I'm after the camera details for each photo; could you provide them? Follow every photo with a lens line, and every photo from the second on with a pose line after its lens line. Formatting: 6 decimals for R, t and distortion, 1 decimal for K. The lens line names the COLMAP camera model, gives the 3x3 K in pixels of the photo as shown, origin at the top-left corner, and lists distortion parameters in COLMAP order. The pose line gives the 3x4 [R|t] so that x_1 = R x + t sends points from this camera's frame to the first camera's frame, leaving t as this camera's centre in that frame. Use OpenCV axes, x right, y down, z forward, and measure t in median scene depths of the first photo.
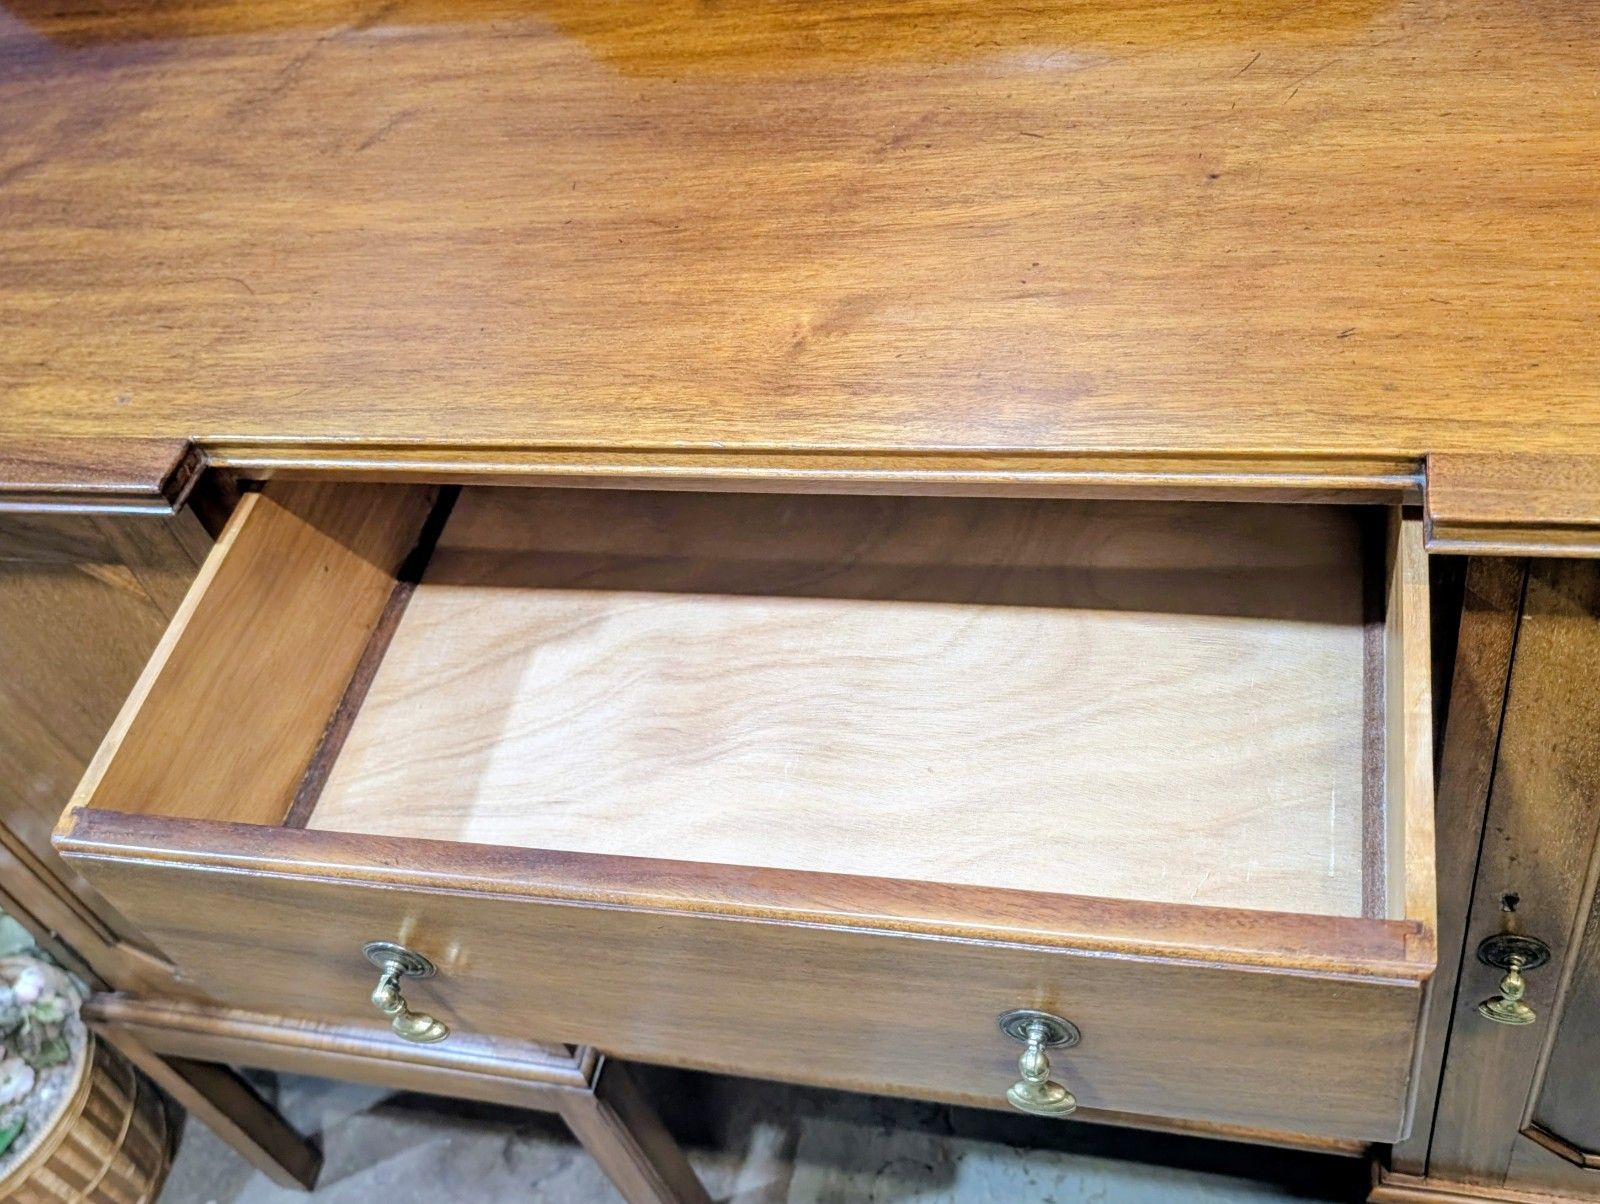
lens RADIAL K [[1649.2, 0, 809.6], [0, 1649.2, 593.6], [0, 0, 1]] dist [-0.003286, 0.010667]
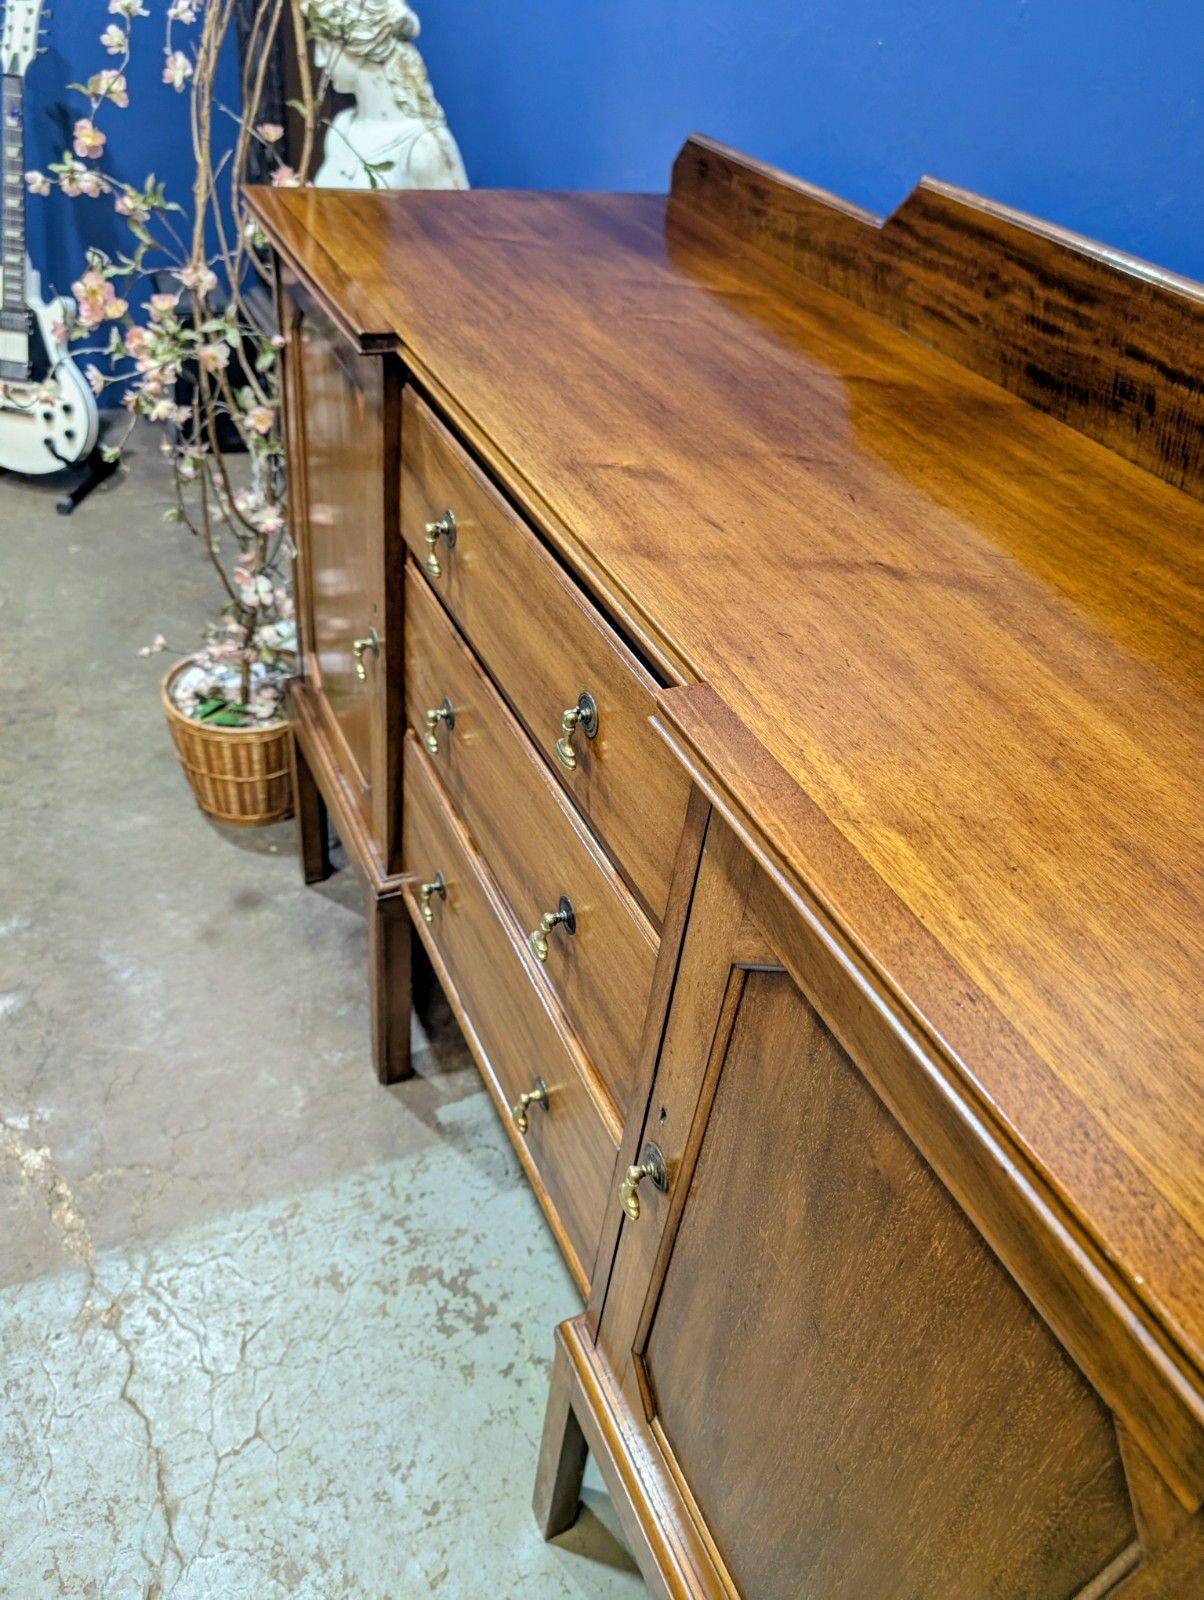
lens RADIAL K [[1159.2, 0, 605.9], [0, 1159.2, 787.4], [0, 0, 1]] dist [0.003257, -0.002758]
pose [[0.578548, 0.691335, -0.432825, 0.598000], [-0.739576, 0.668414, 0.079057, -0.027479], [0.343961, 0.274369, 0.898005, 0.076791]]
